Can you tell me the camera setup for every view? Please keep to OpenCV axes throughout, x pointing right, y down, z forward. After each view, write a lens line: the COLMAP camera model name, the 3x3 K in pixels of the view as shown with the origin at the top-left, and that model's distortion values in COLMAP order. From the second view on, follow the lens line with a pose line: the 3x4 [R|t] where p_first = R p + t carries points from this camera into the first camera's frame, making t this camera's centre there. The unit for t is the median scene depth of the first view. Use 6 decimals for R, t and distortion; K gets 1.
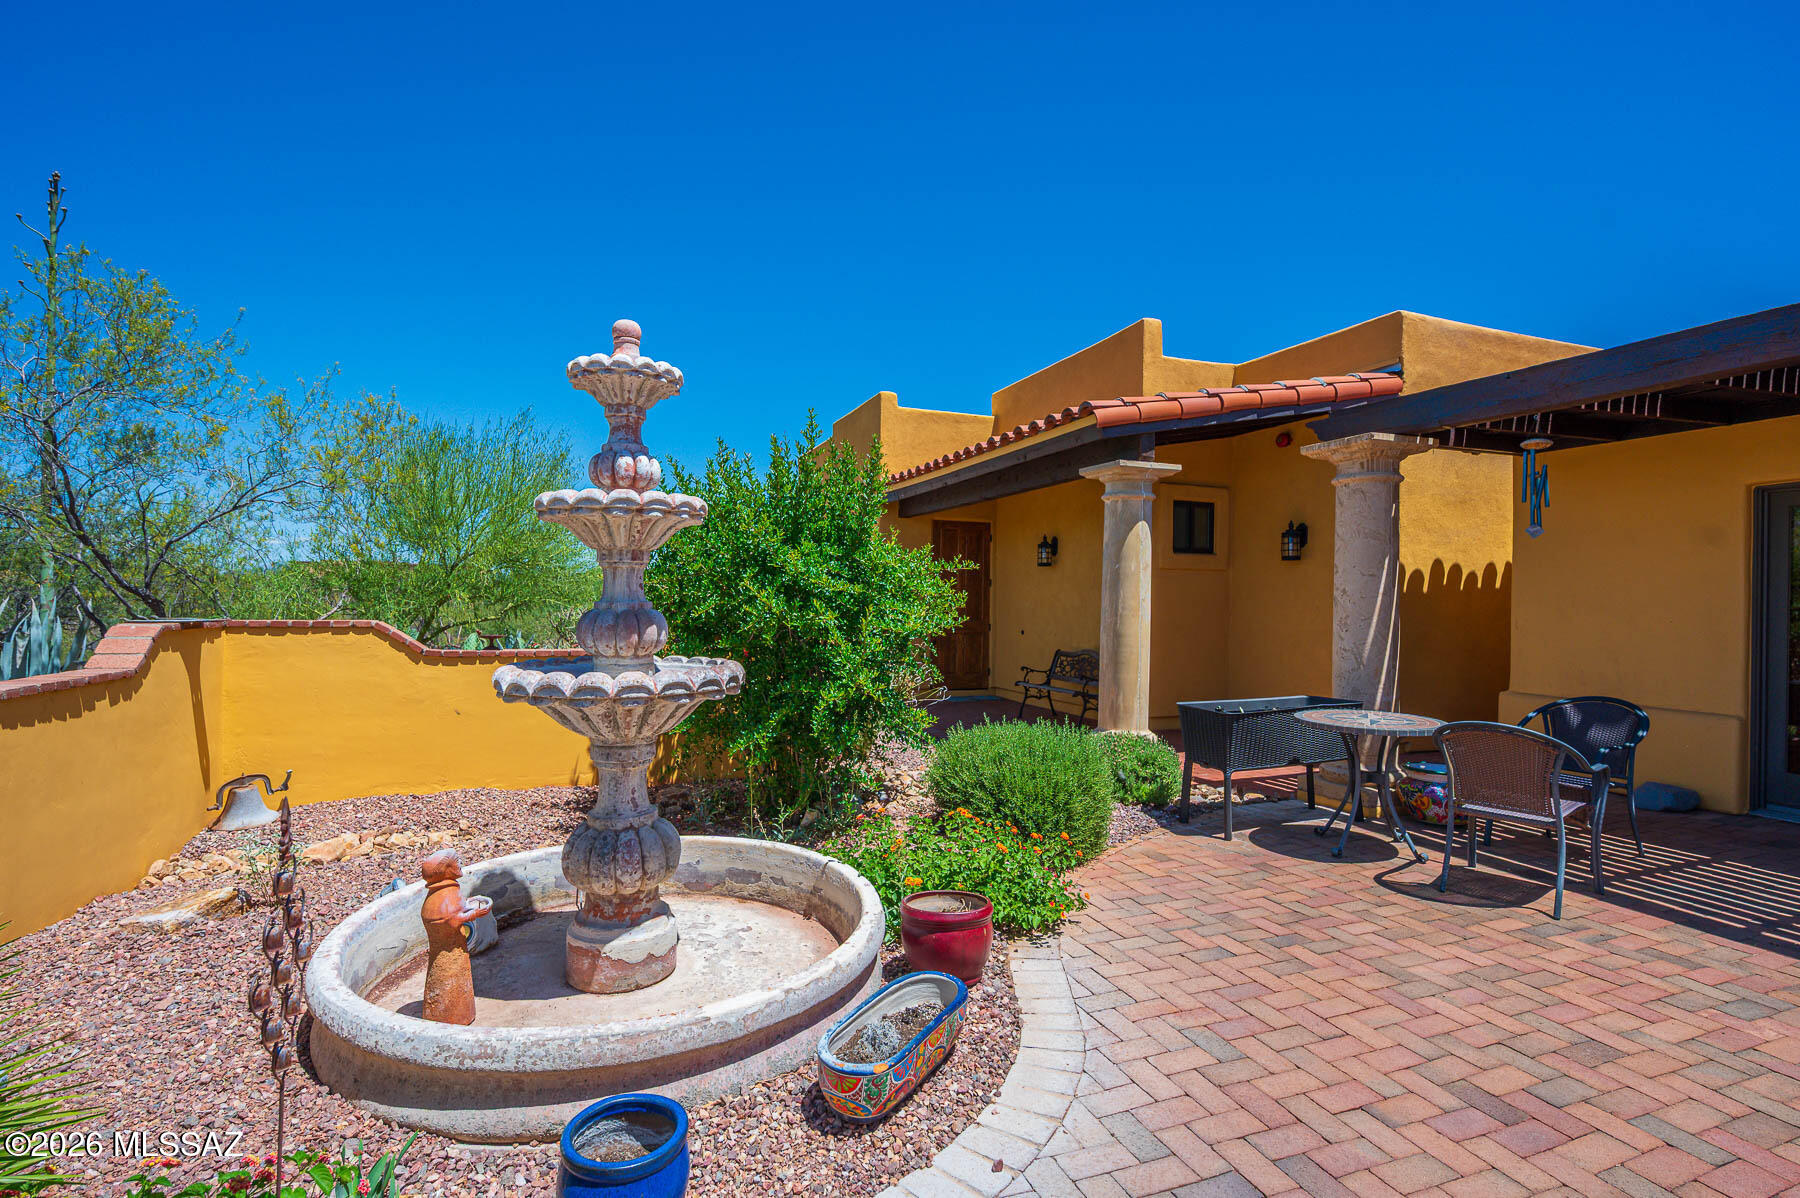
lens RADIAL K [[863.3, 0, 904.7], [0, 863.3, 598.8], [0, 0, 1]] dist [-0.002521, 0.000898]
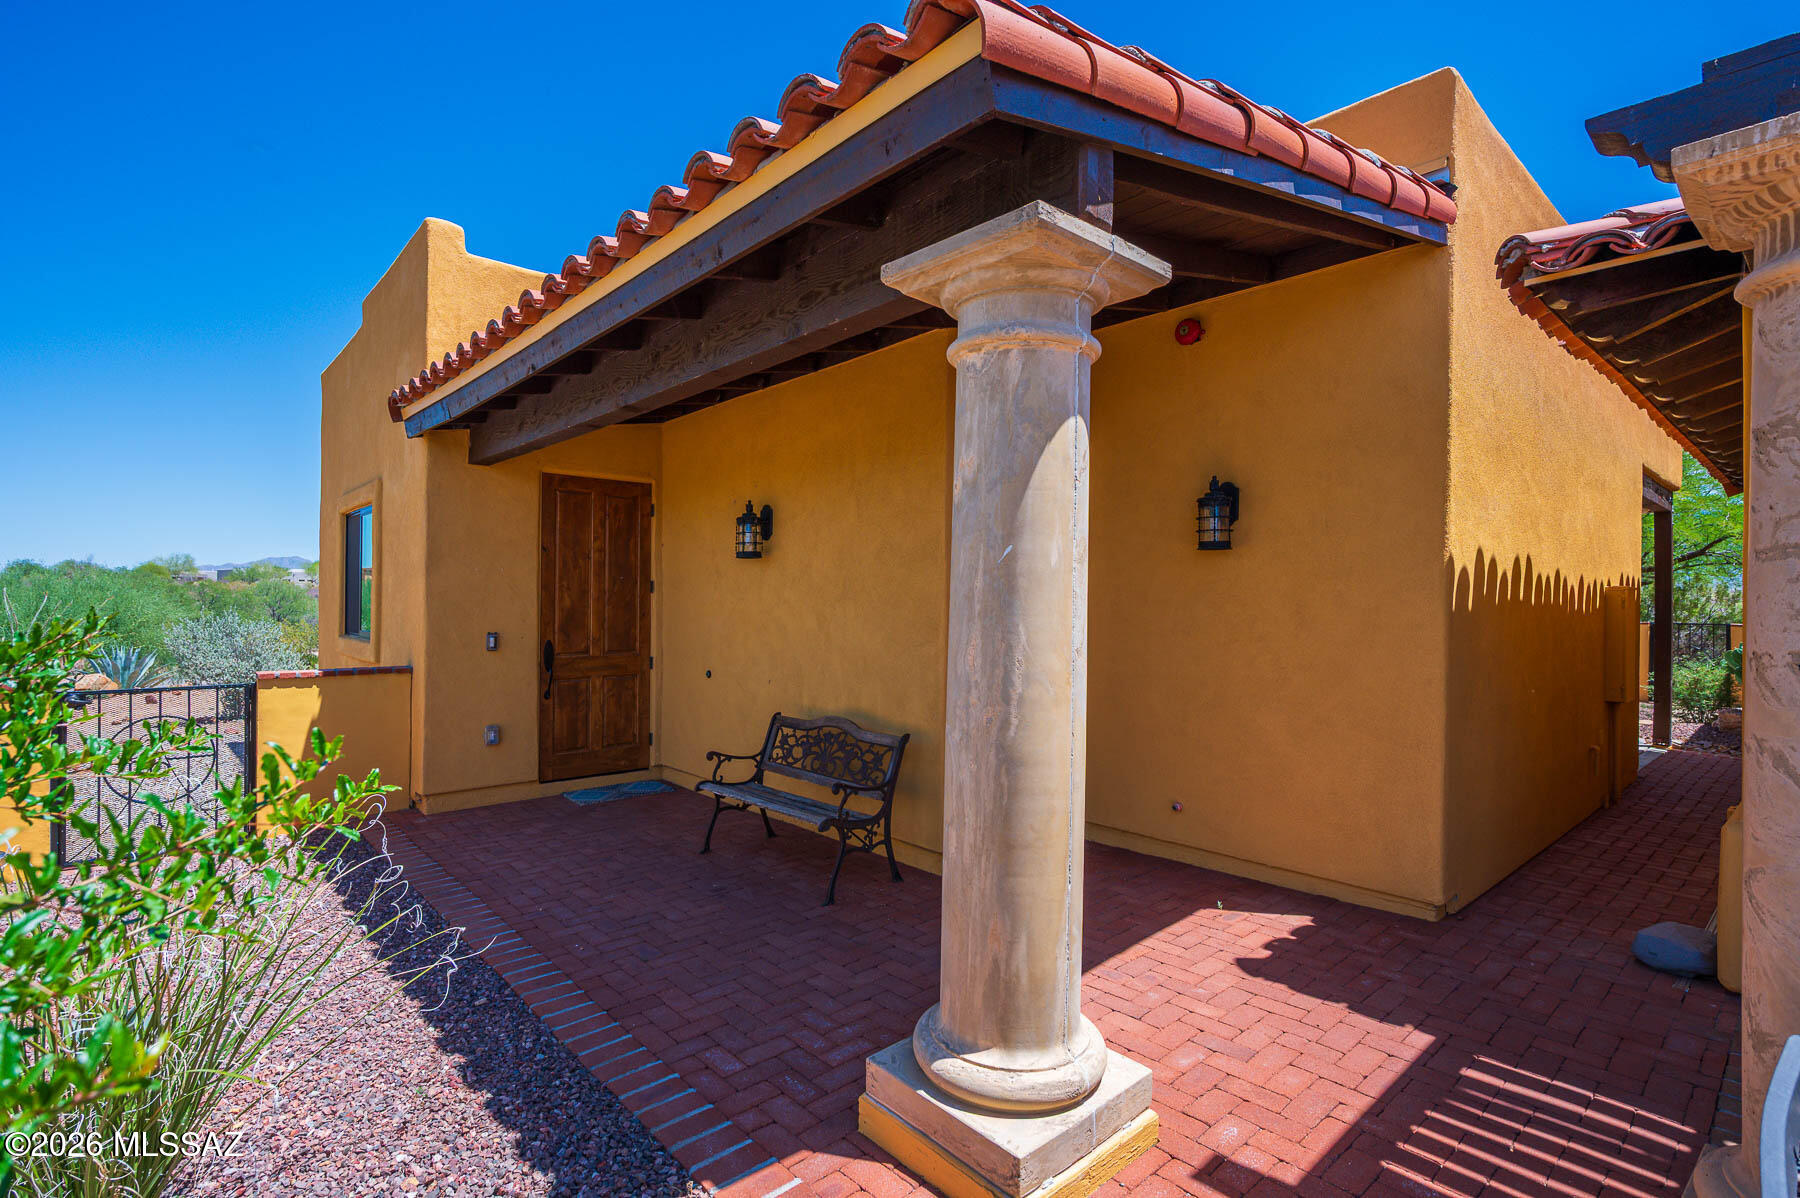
lens RADIAL K [[863.3, 0, 904.0], [0, 863.3, 599.7], [0, 0, 1]] dist [-0.002521, 0.000898]
pose [[0.935109, -0.006700, 0.354298, 0.070617], [0.005338, 0.999974, 0.004823, -0.015911], [-0.354321, -0.002618, 0.935120, 0.535064]]
